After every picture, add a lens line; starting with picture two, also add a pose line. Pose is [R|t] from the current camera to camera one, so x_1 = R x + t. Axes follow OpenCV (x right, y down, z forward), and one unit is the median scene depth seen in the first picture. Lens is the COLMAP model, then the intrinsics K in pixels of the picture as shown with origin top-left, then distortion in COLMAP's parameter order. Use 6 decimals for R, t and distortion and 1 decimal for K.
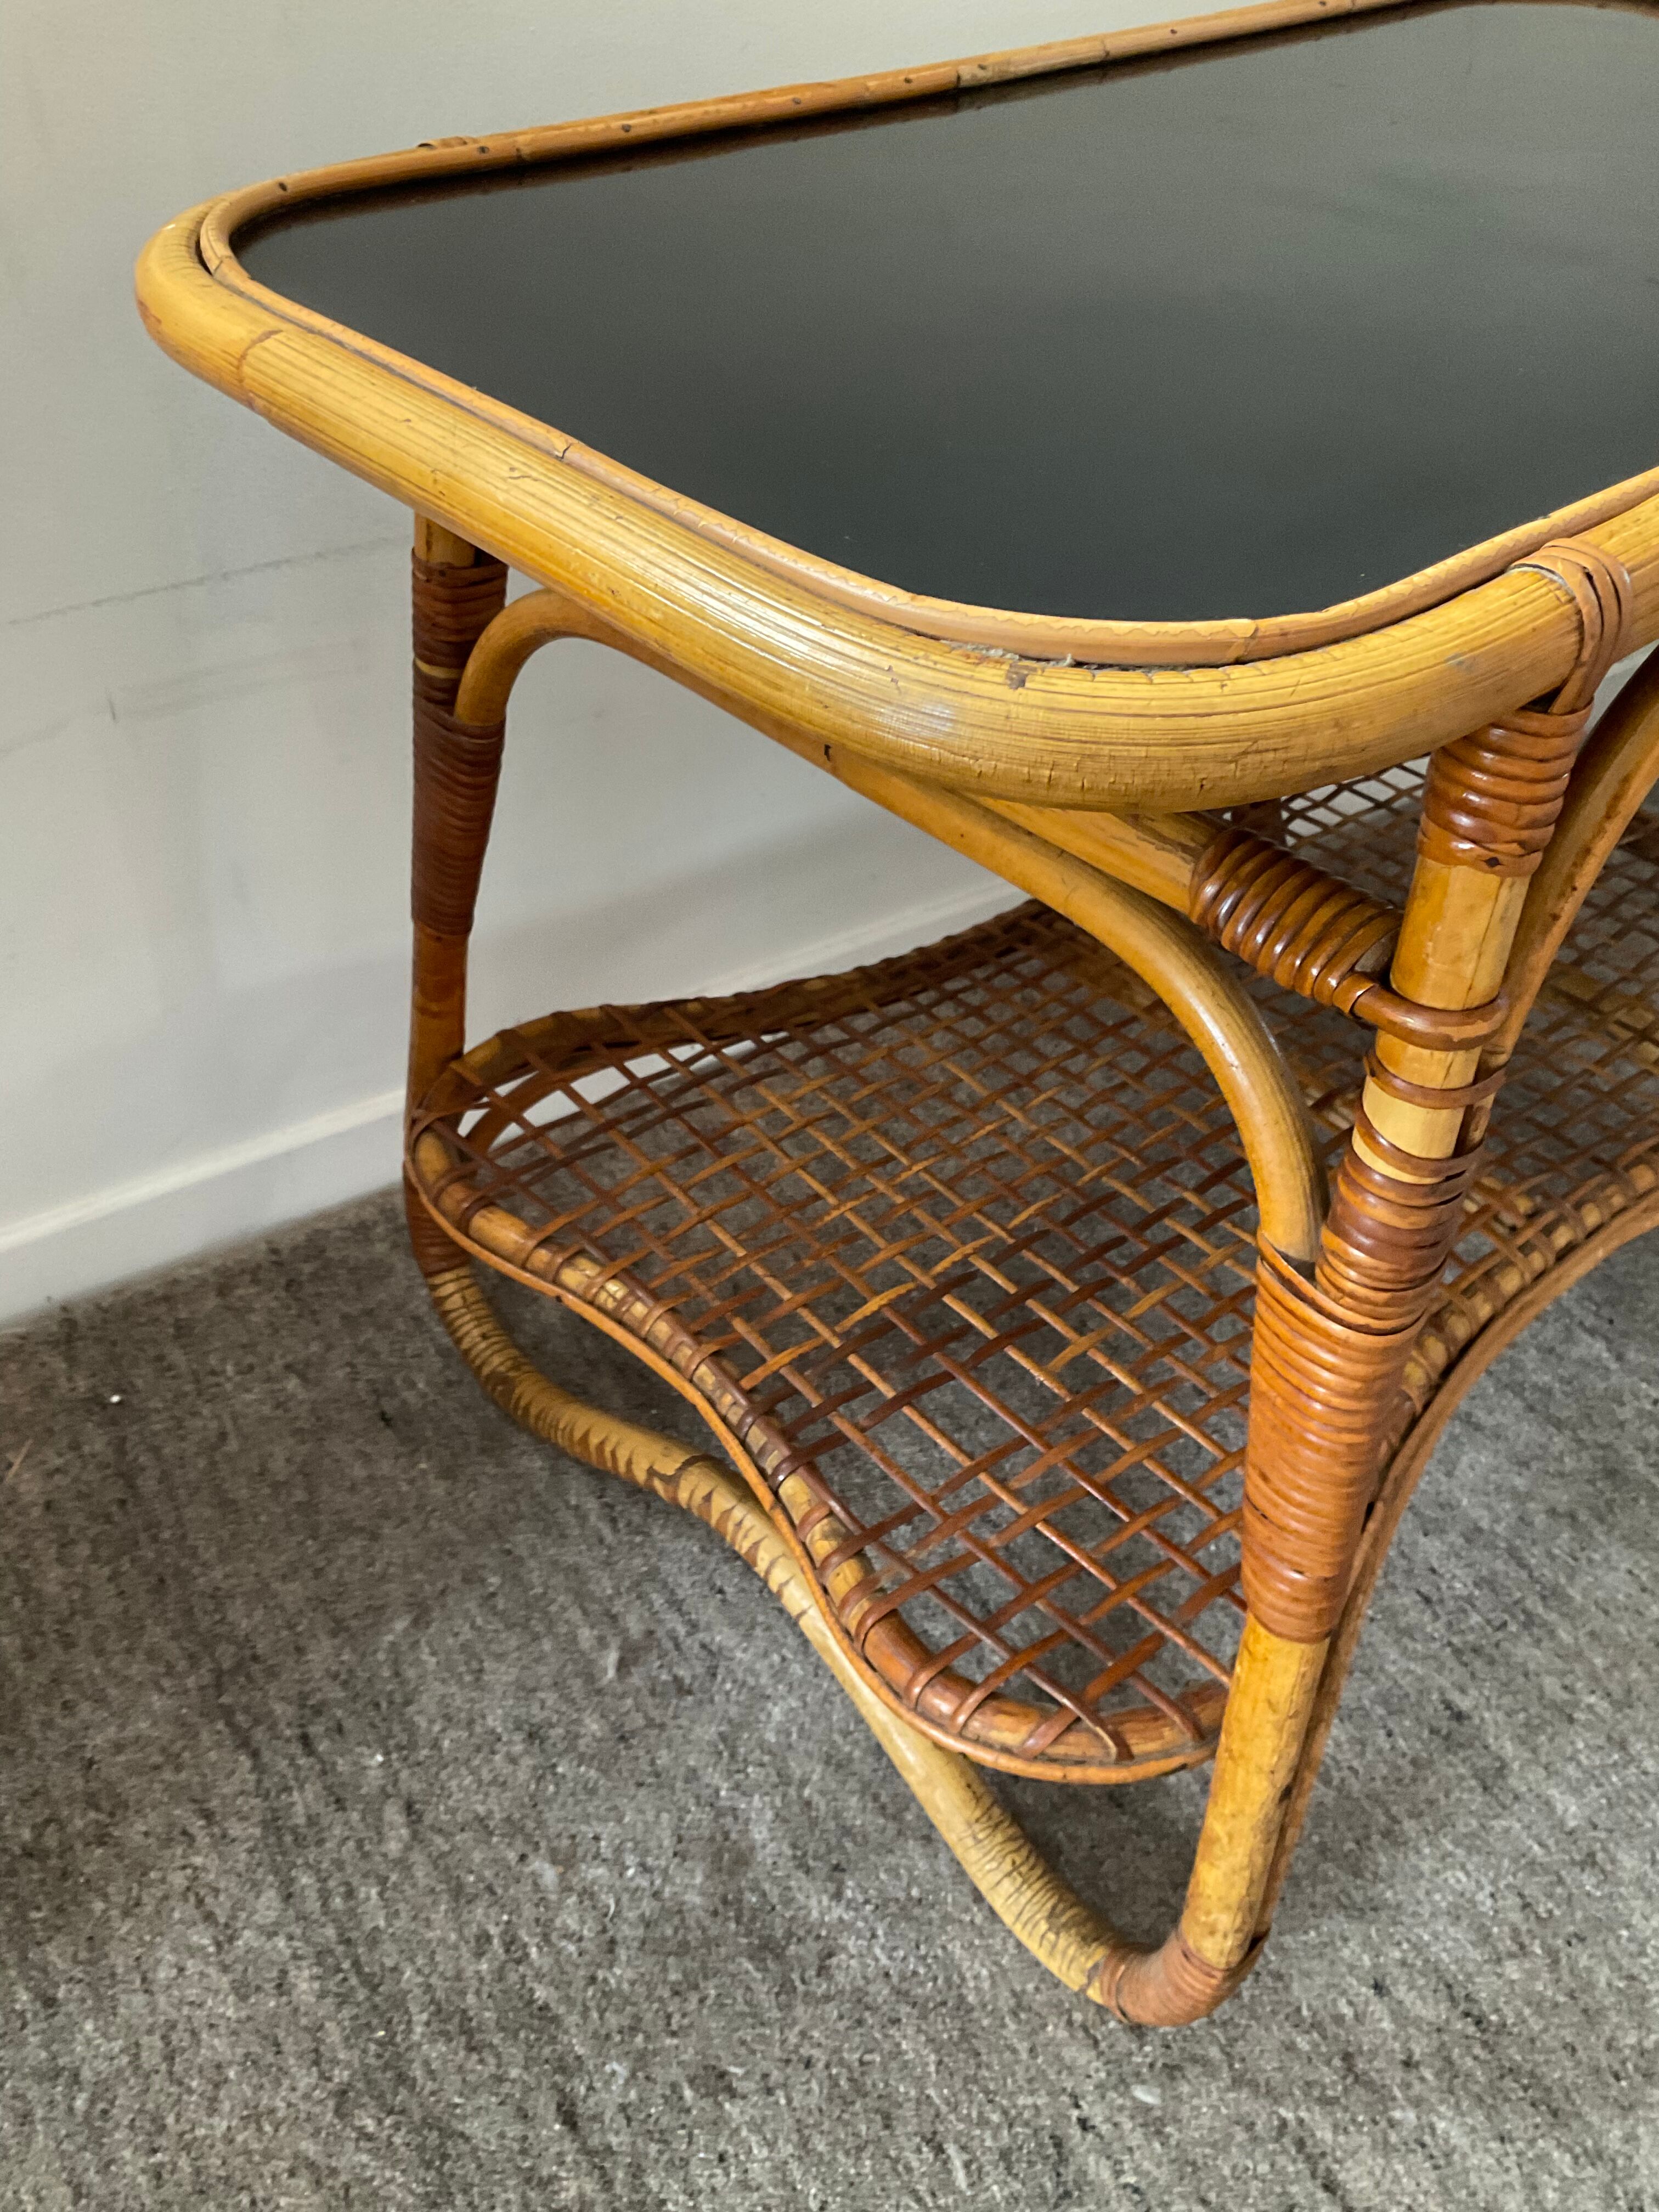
lens RADIAL K [[1848.1, 0, 822.3], [0, 1848.1, 1098.7], [0, 0, 1]] dist [0.113783, -0.247192]
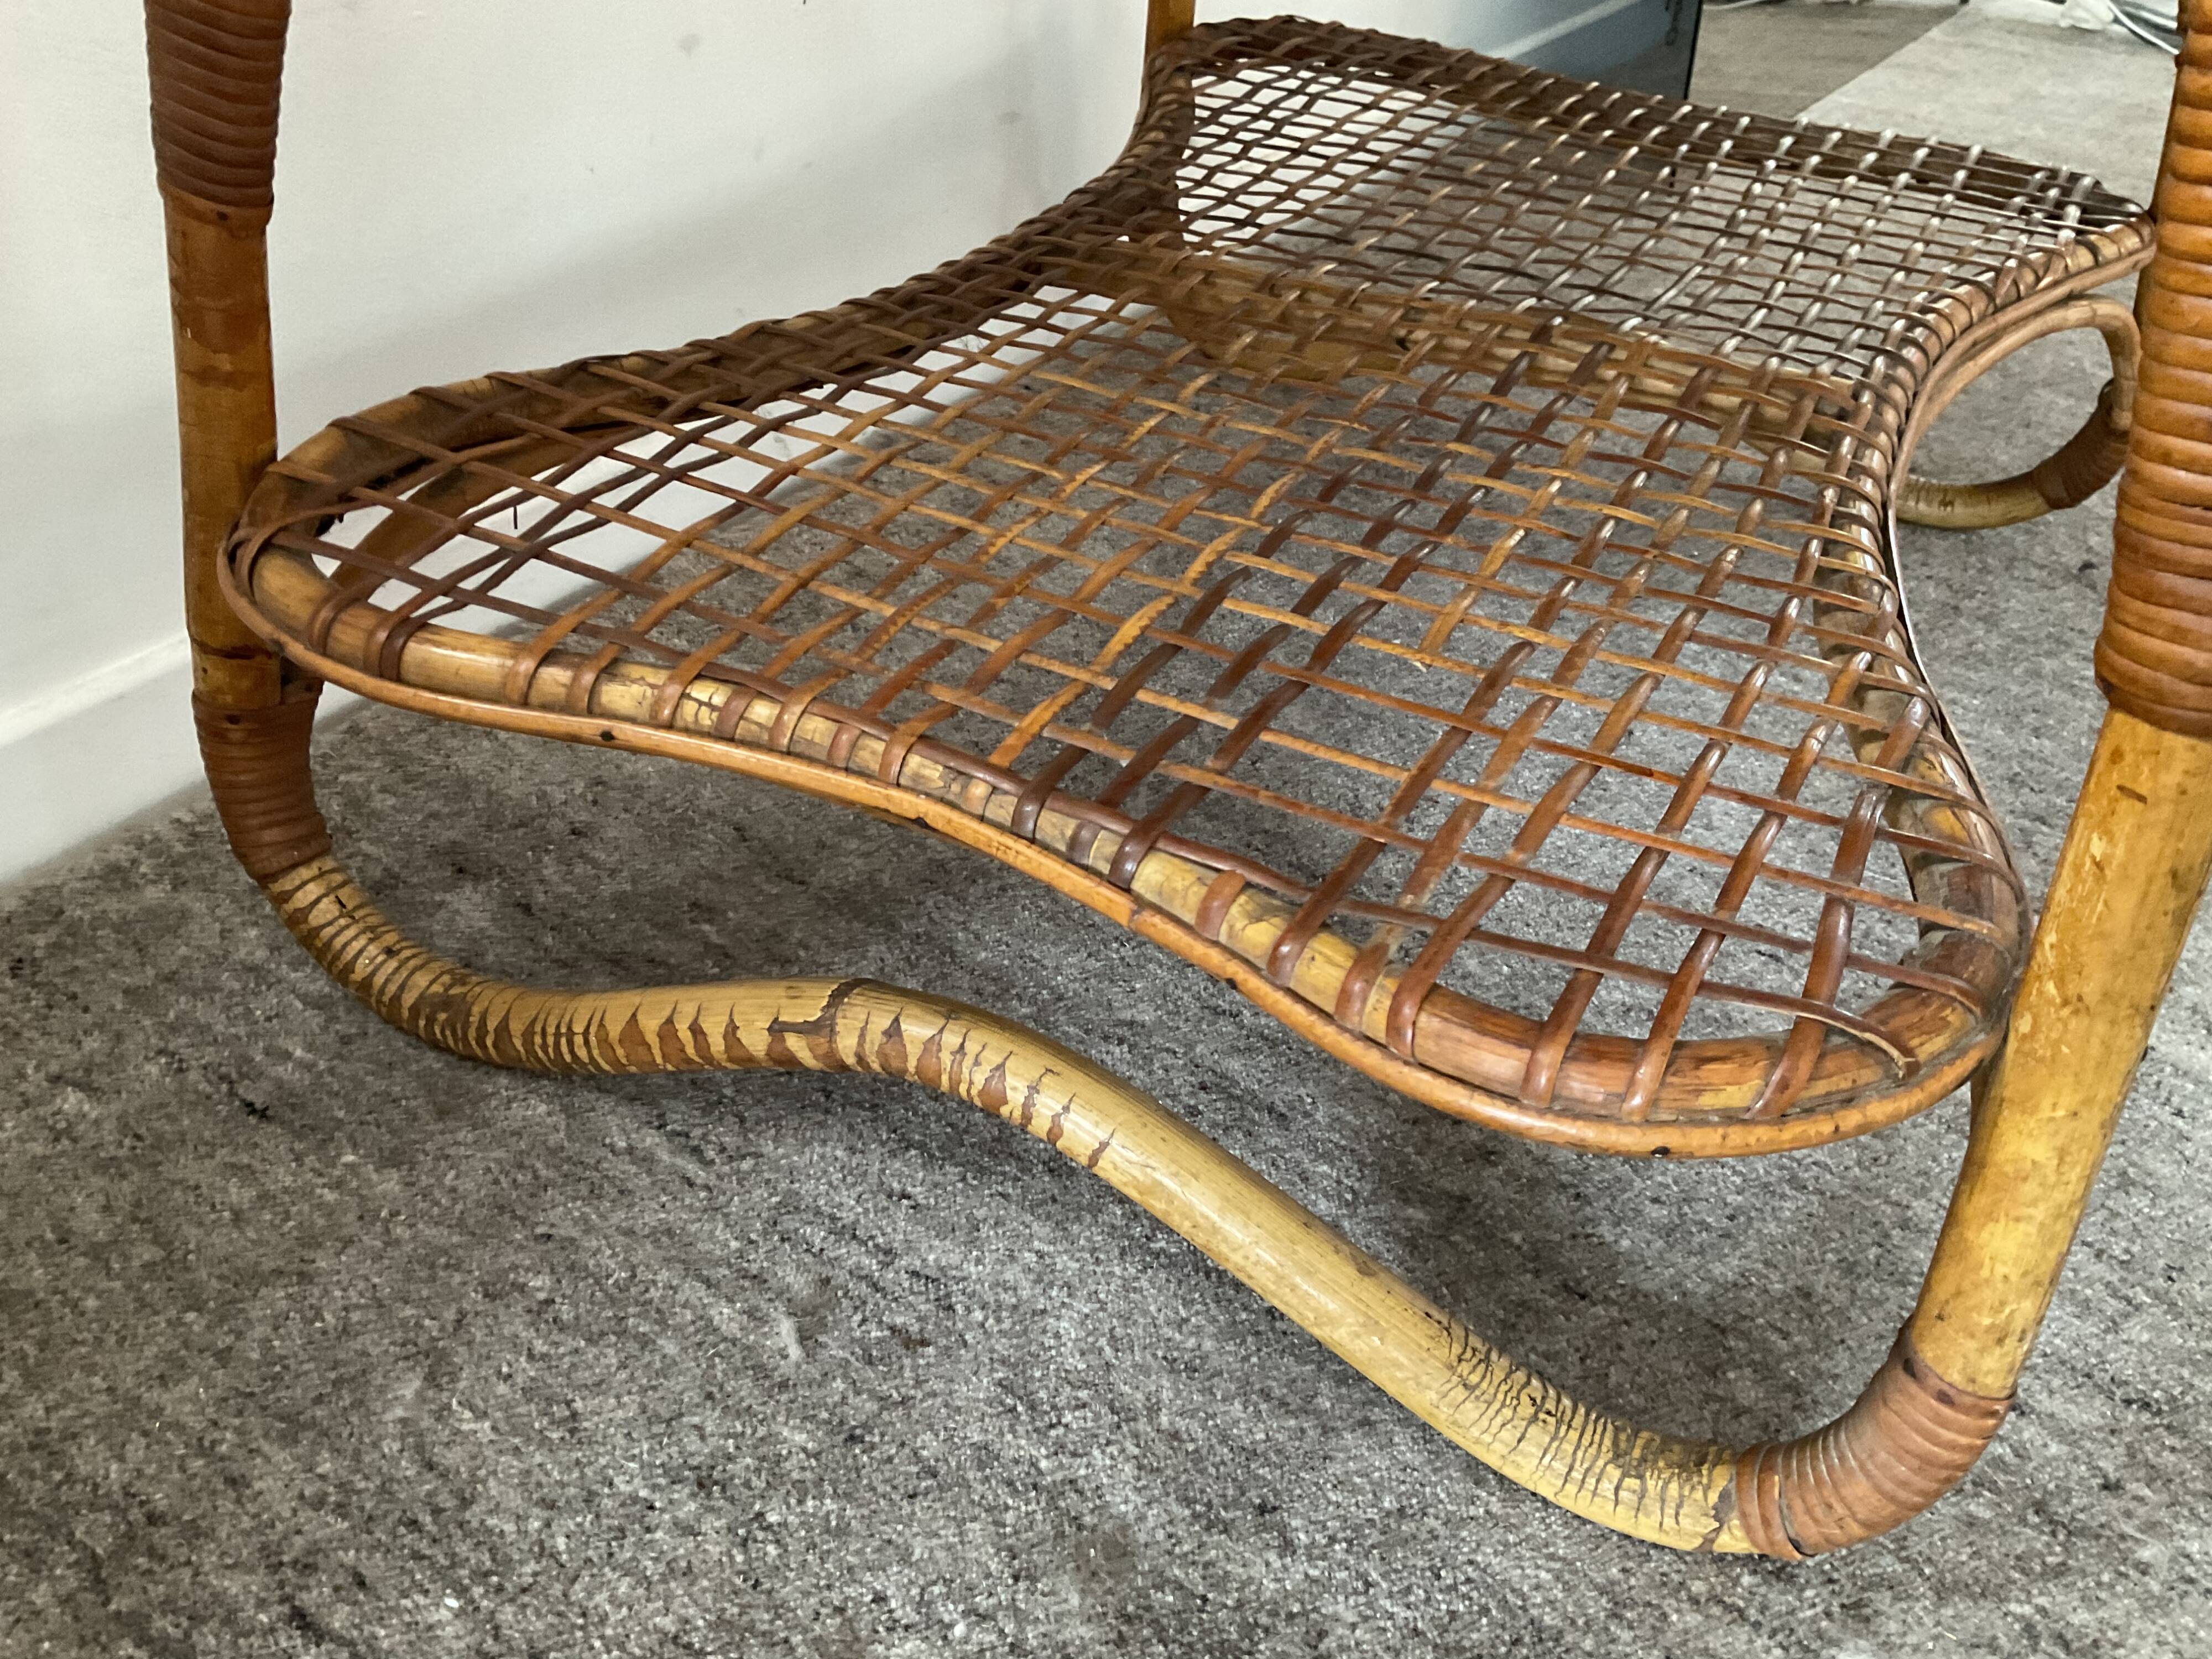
lens RADIAL K [[1848.1, 0, 1106.0], [0, 1848.1, 829.5], [0, 0, 1]] dist [0.113783, -0.247192]
pose [[0.919636, -0.206584, 0.334053, -0.199518], [0.216010, 0.976349, 0.009125, 0.165402], [-0.328038, 0.063767, 0.942510, 0.397241]]
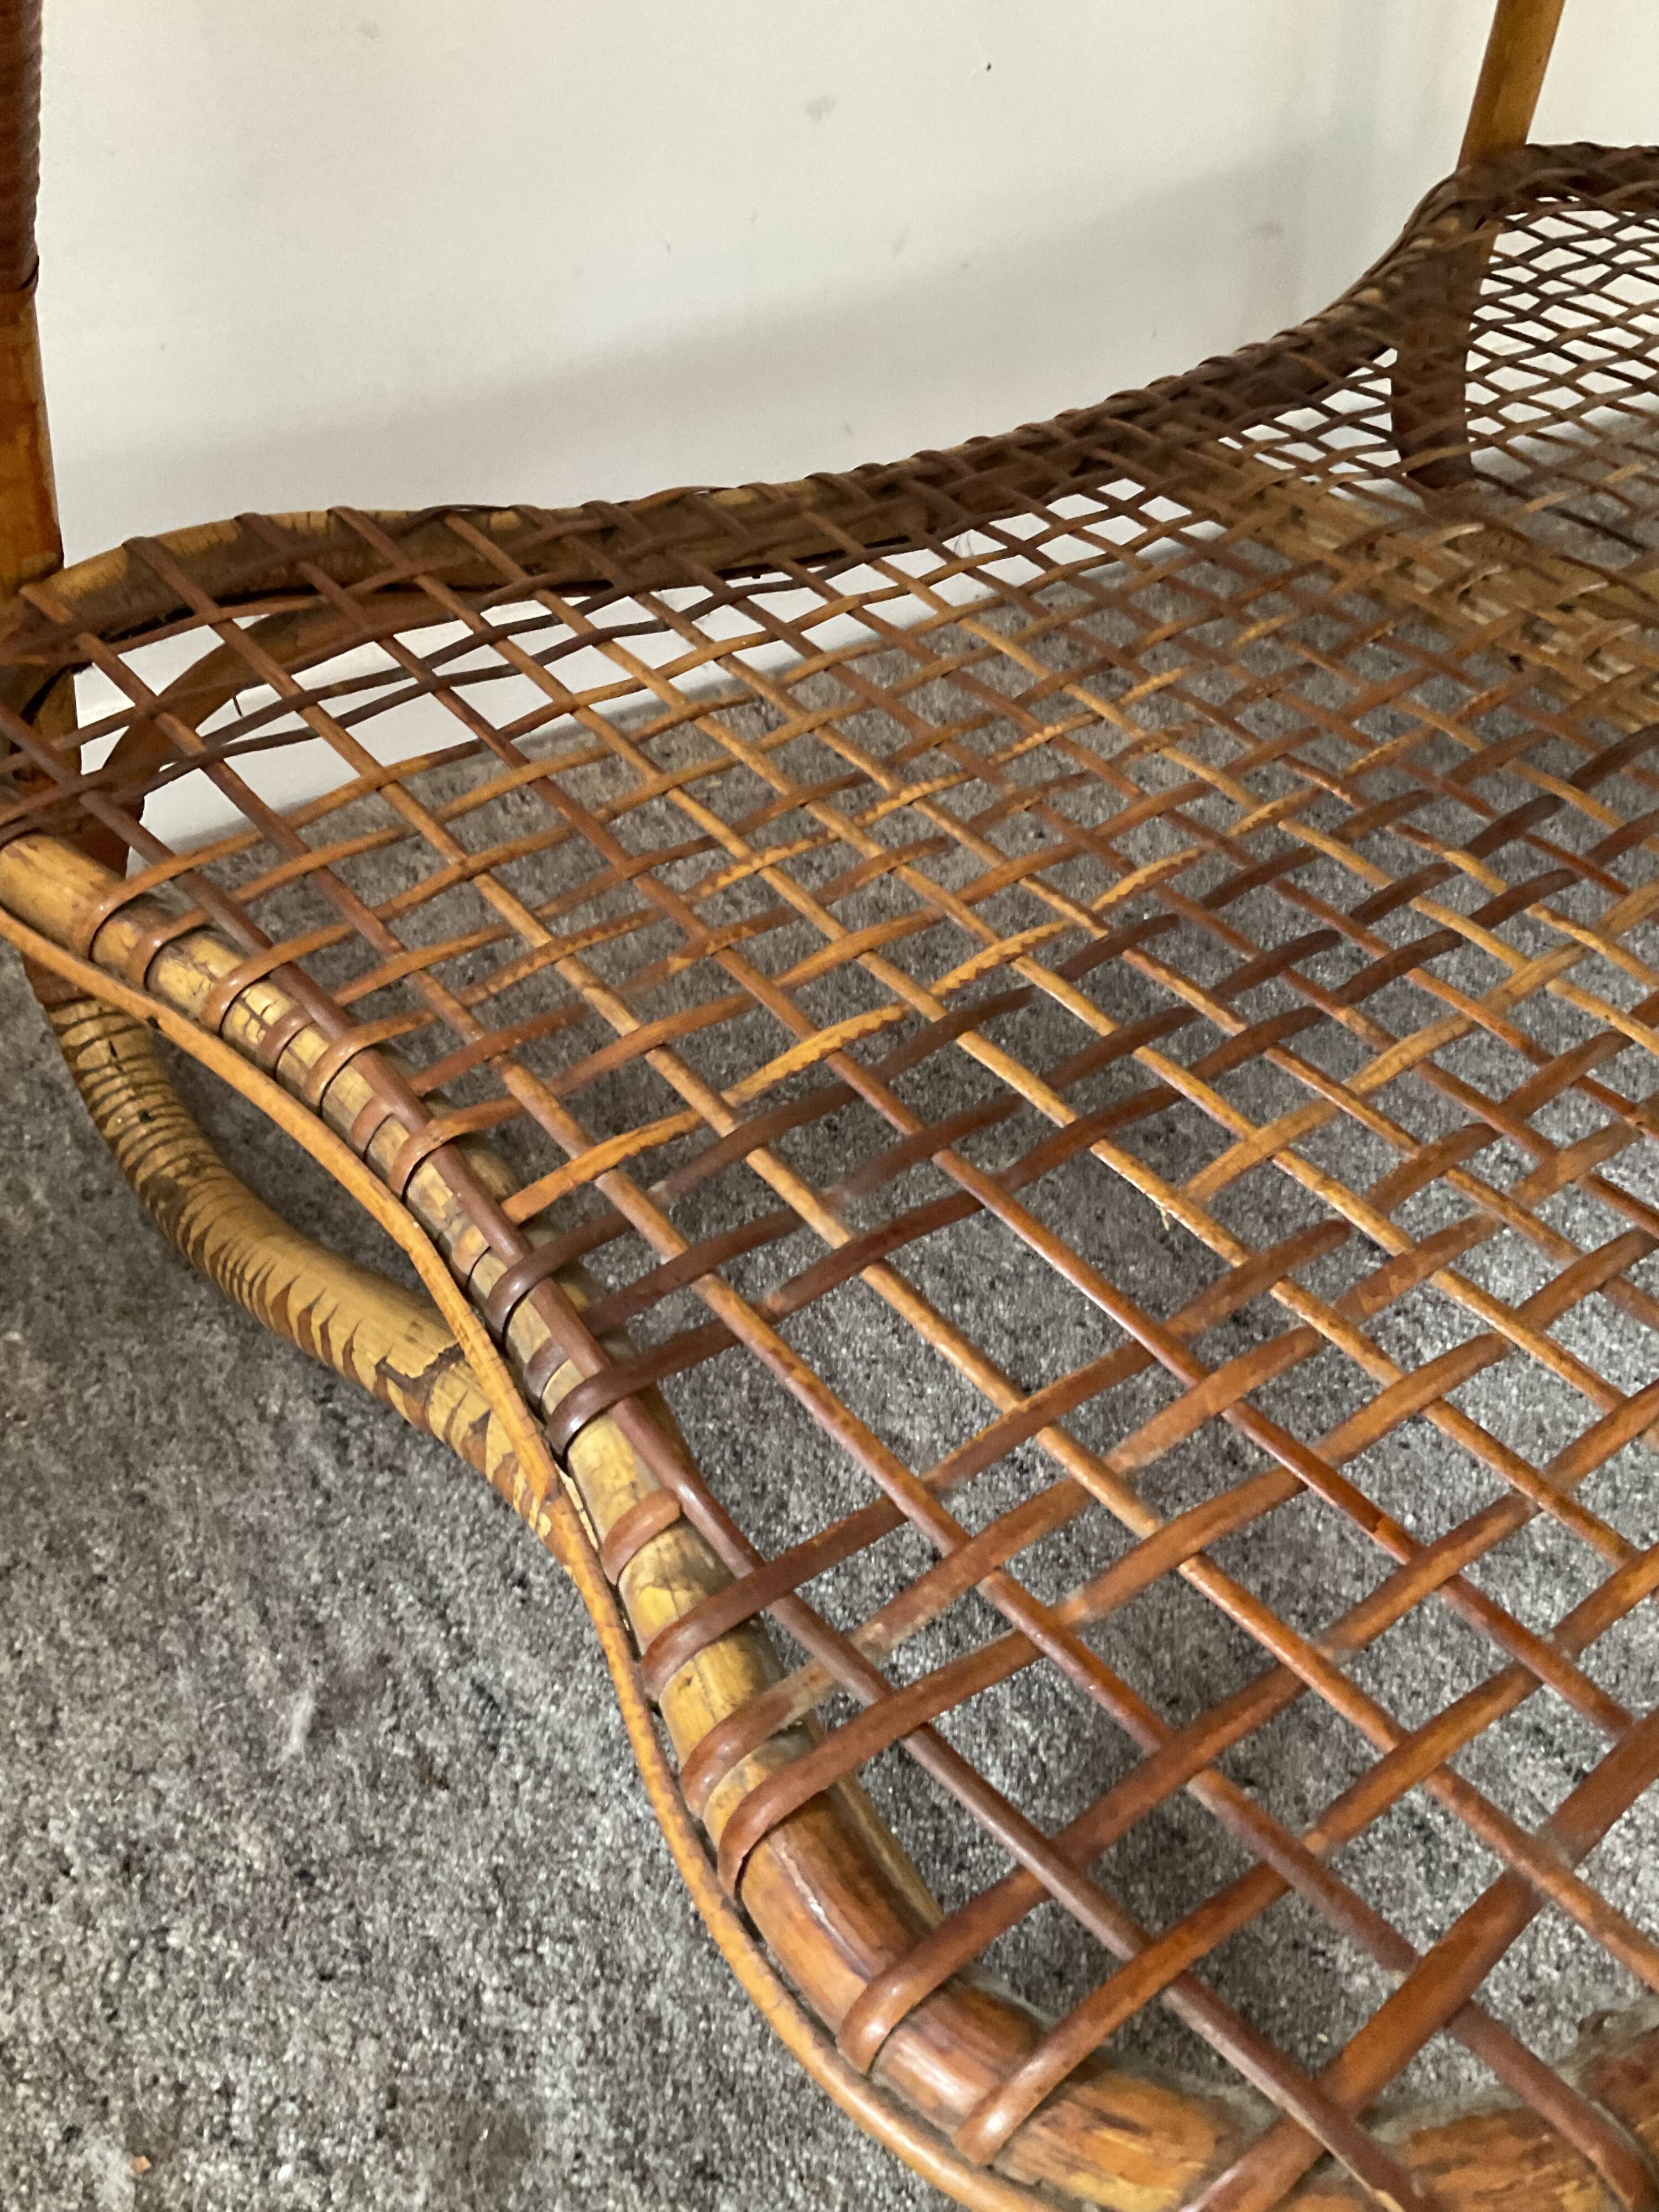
lens RADIAL K [[1872.0, 0, 819.6], [0, 1872.0, 1103.1], [0, 0, 1]] dist [0.064777, -0.134239]
pose [[0.999471, 0.028888, 0.014918, 0.022791], [-0.030141, 0.995307, 0.091952, 0.078842], [-0.012192, -0.092353, 0.995652, 0.512137]]
